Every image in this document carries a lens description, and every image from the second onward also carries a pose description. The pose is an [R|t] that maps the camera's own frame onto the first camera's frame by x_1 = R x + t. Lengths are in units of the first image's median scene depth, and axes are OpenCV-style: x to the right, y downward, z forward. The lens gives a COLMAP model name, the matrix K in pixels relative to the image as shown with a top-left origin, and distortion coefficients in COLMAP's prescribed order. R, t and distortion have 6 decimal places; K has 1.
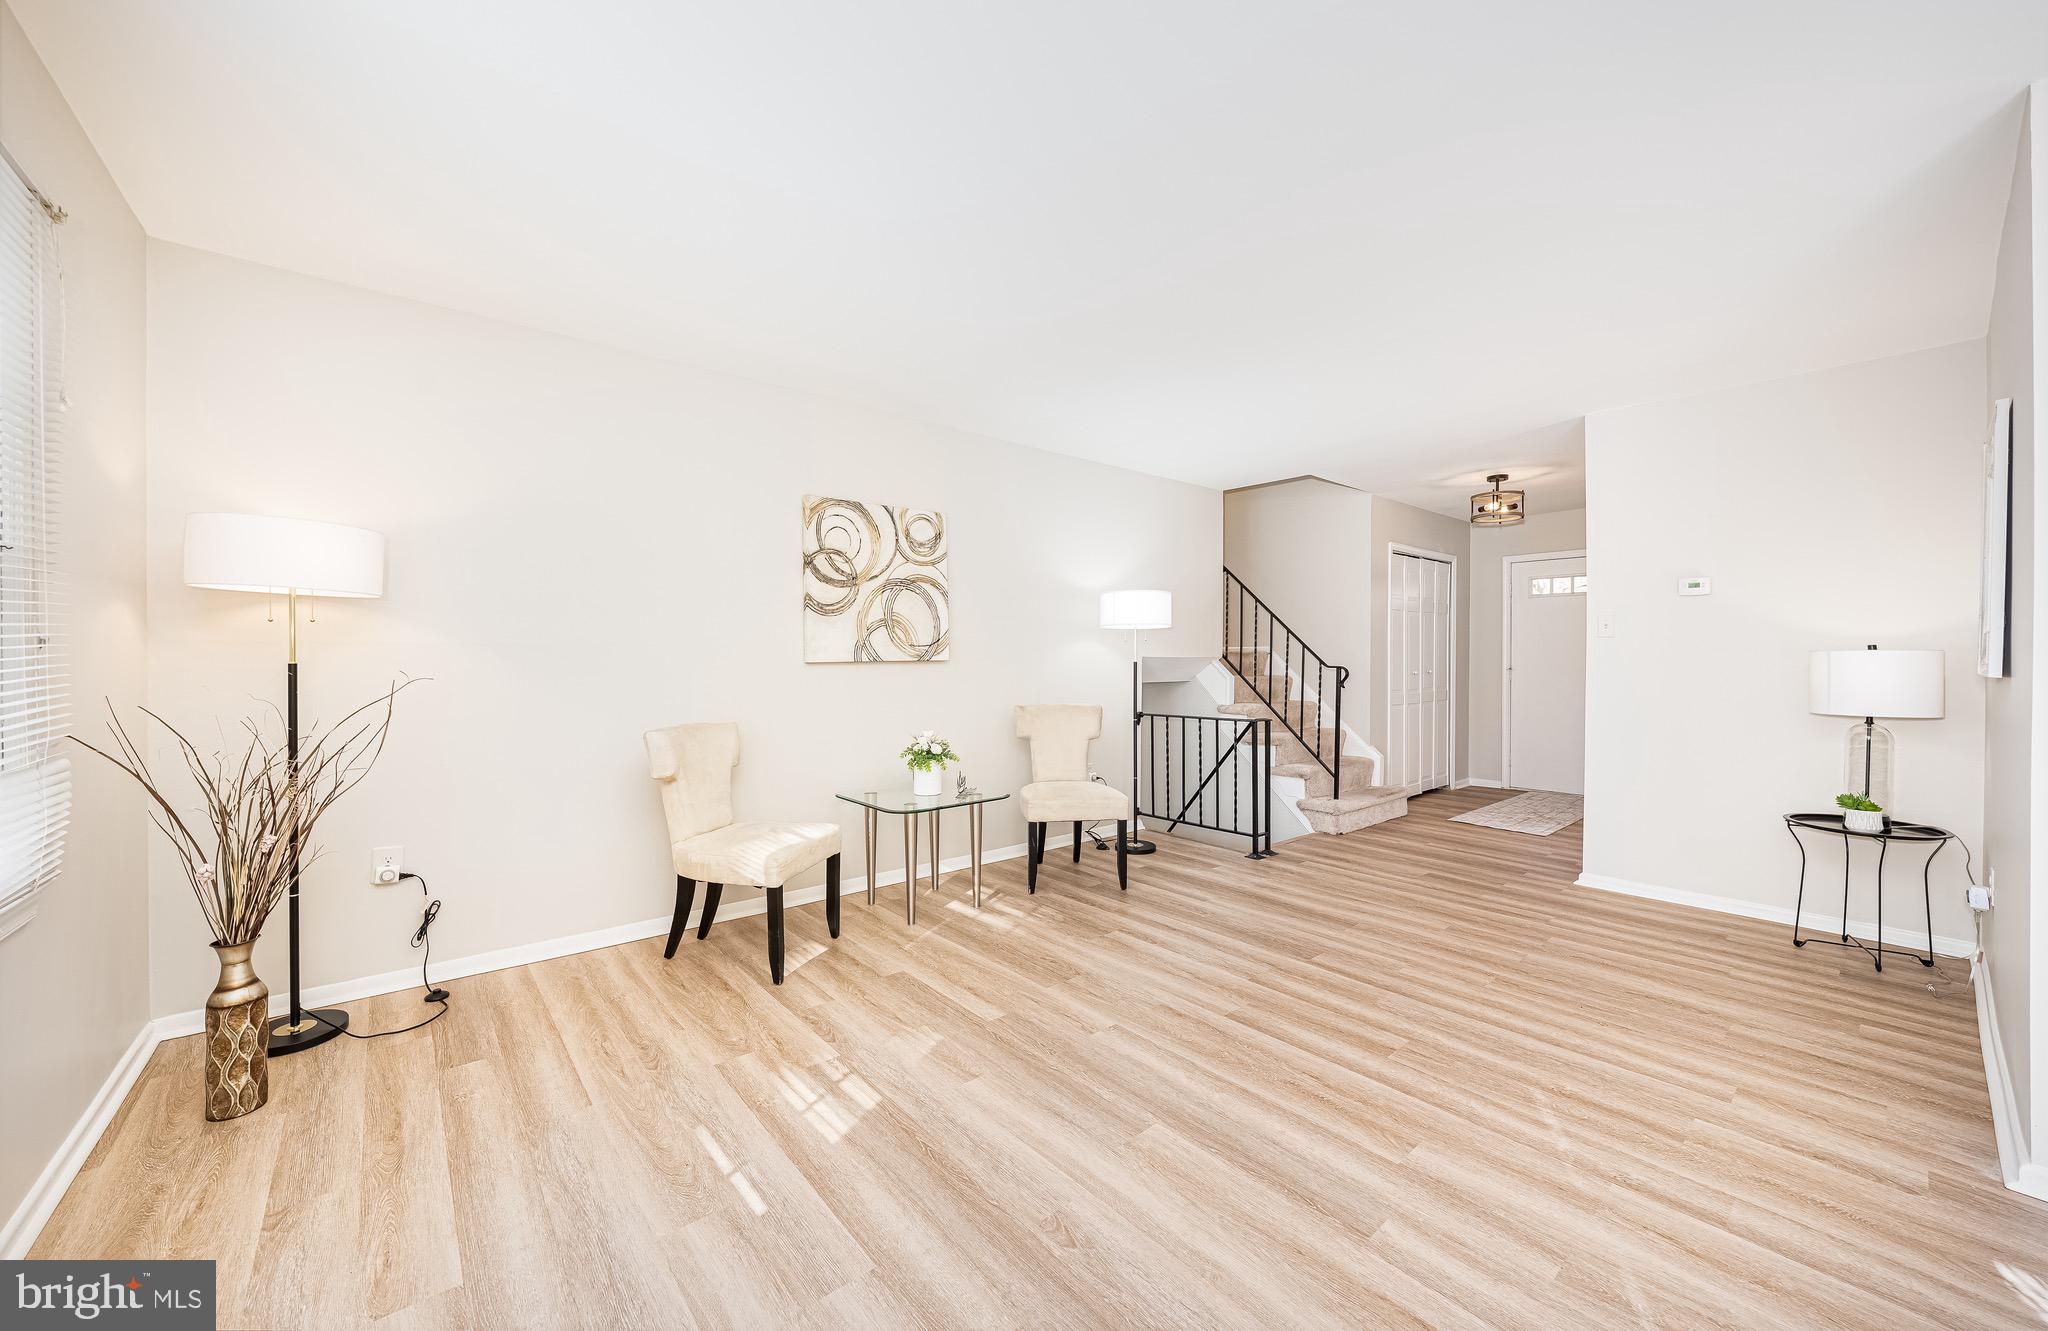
lens RADIAL K [[757.4, 0, 1029.4], [0, 757.4, 659.0], [0, 0, 1]] dist [-0.002868, -0.000016]
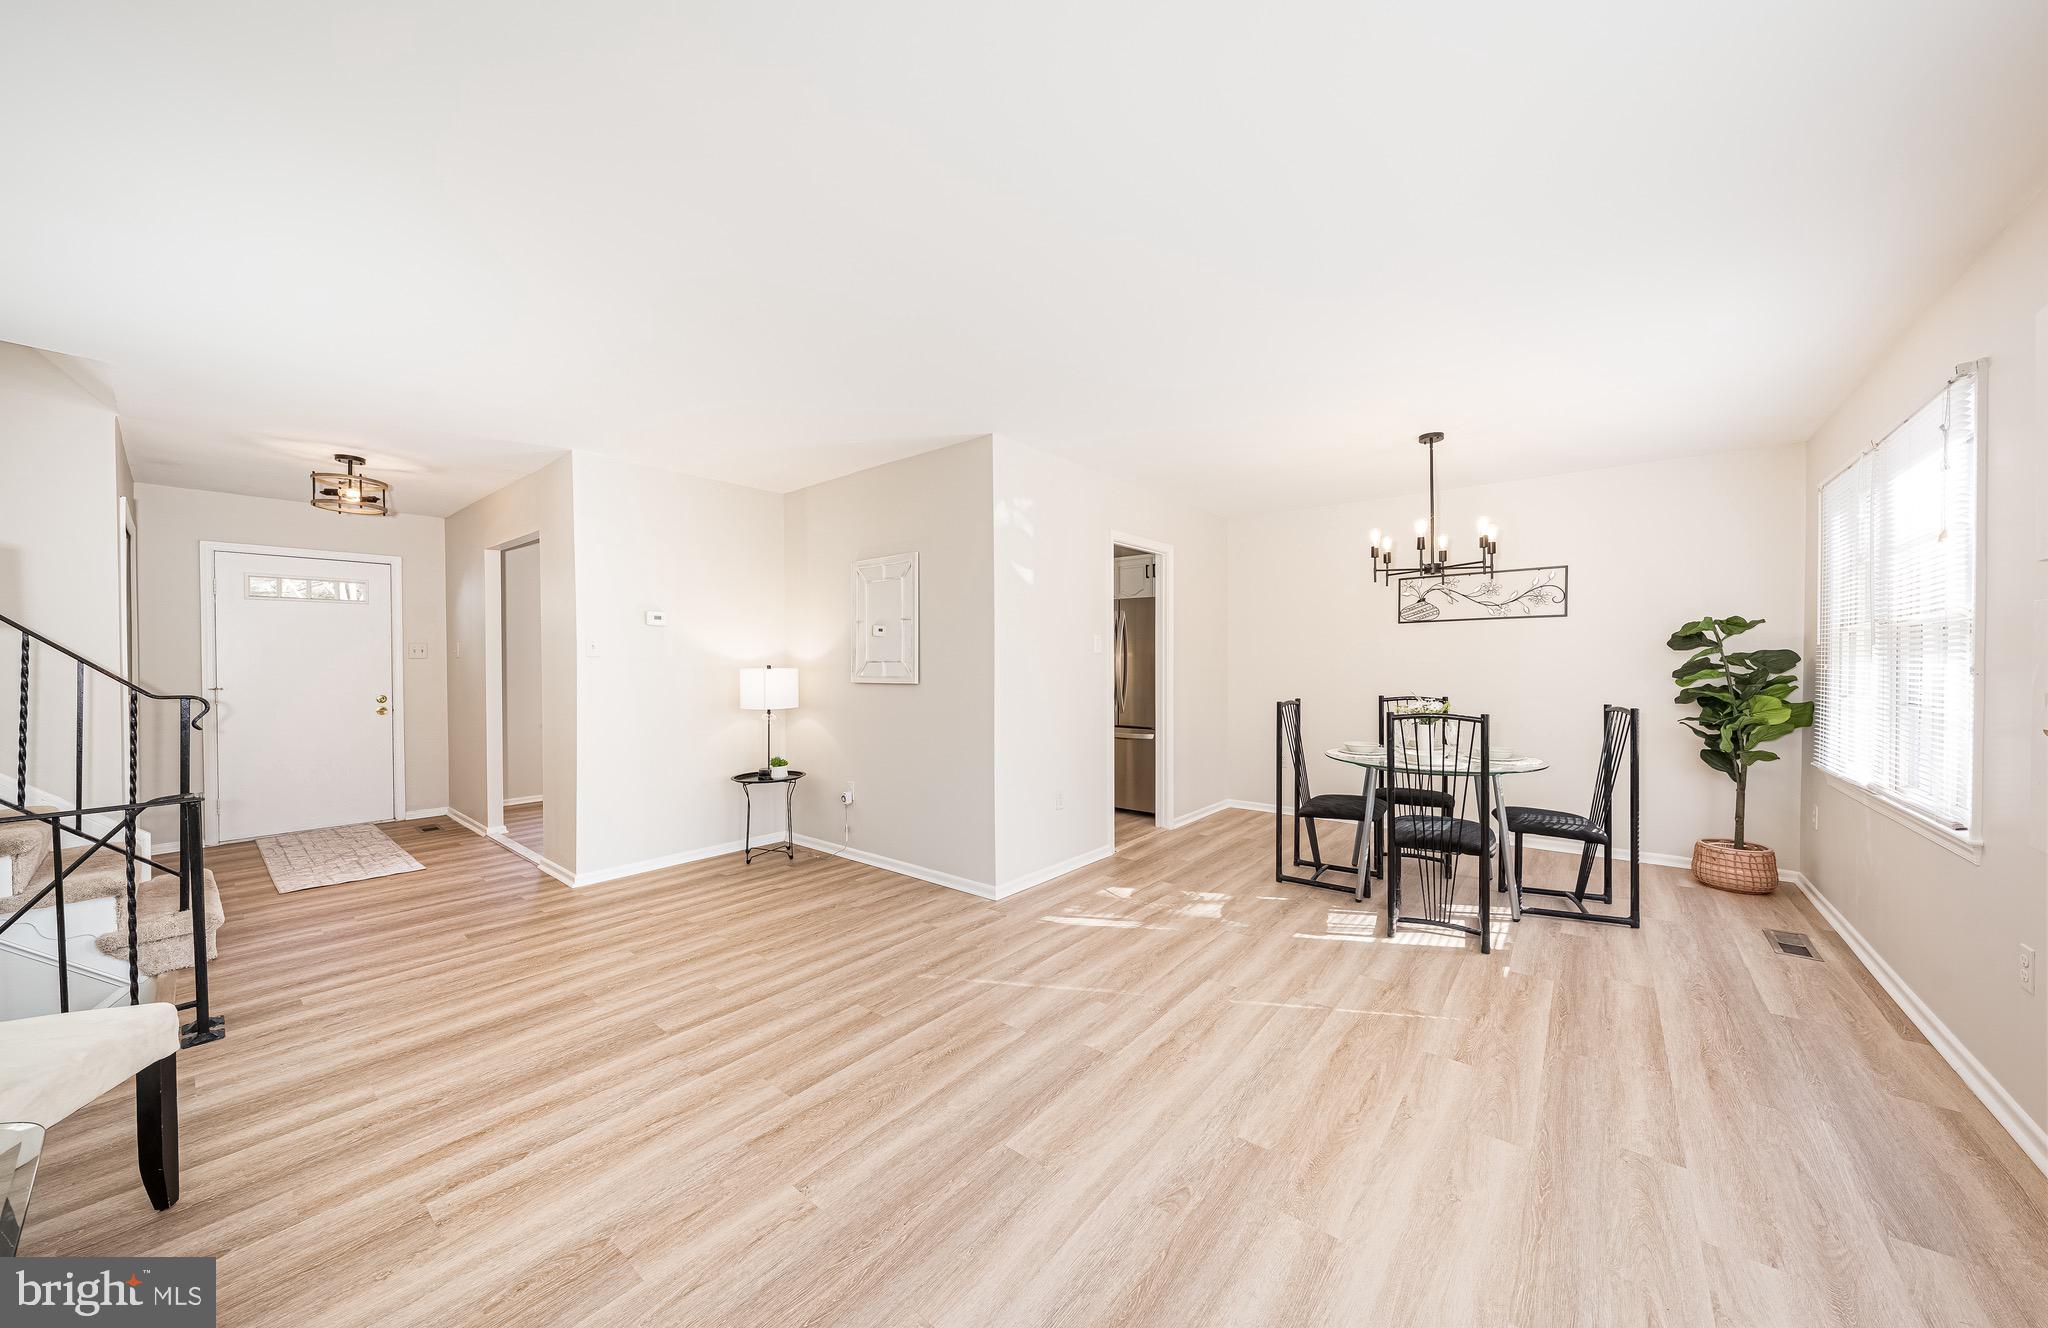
lens RADIAL K [[704.9, 0, 1028.9], [0, 704.9, 676.6], [0, 0, 1]] dist [-0.000745, -0.000092]
pose [[-0.180642, -0.024814, 0.983236, -0.342042], [0.005296, 0.999643, 0.026201, -0.021997], [-0.983535, 0.009940, -0.180446, 0.506652]]
